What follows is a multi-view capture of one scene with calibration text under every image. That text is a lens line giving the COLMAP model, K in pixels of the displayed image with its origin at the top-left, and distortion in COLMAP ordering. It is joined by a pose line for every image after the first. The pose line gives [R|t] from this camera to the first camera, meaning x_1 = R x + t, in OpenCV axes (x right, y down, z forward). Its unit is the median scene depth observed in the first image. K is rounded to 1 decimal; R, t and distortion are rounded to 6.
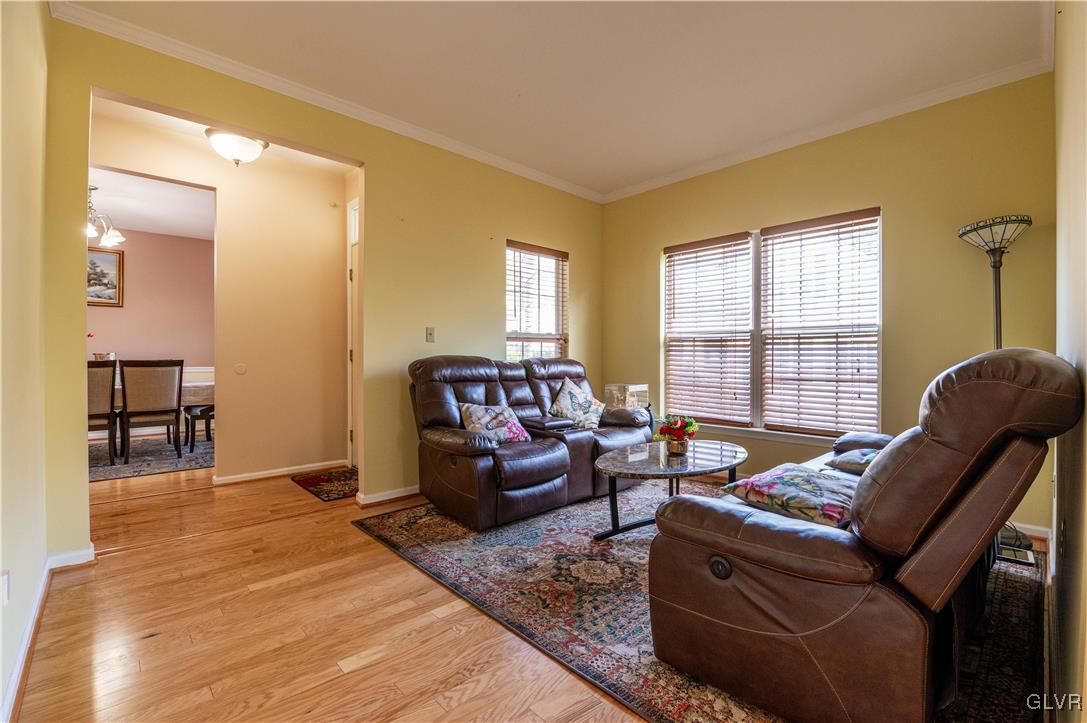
lens RADIAL K [[474.3, 0, 546.4], [0, 474.3, 356.2], [0, 0, 1]] dist [0.001767, -0.011609]
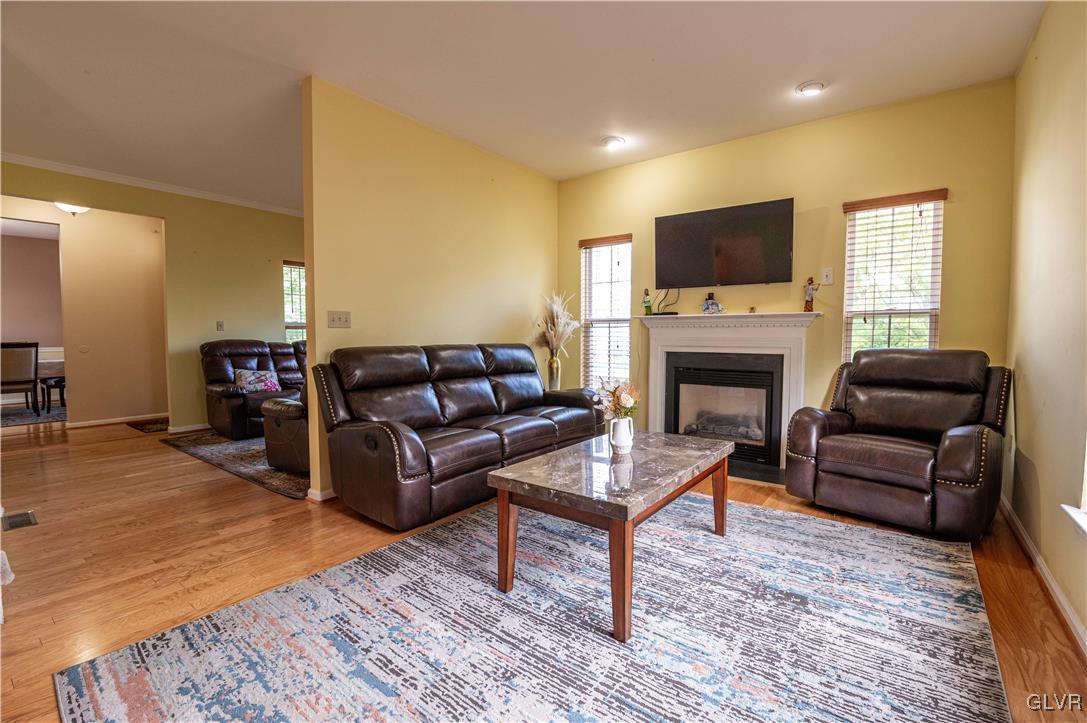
lens RADIAL K [[474.3, 0, 546.4], [0, 474.3, 356.2], [0, 0, 1]] dist [0.001767, -0.011609]
pose [[0.984369, -0.008404, 0.175916, 0.531143], [0.000454, 0.998979, 0.045185, -0.016578], [-0.176116, -0.044399, 0.983368, -0.712629]]
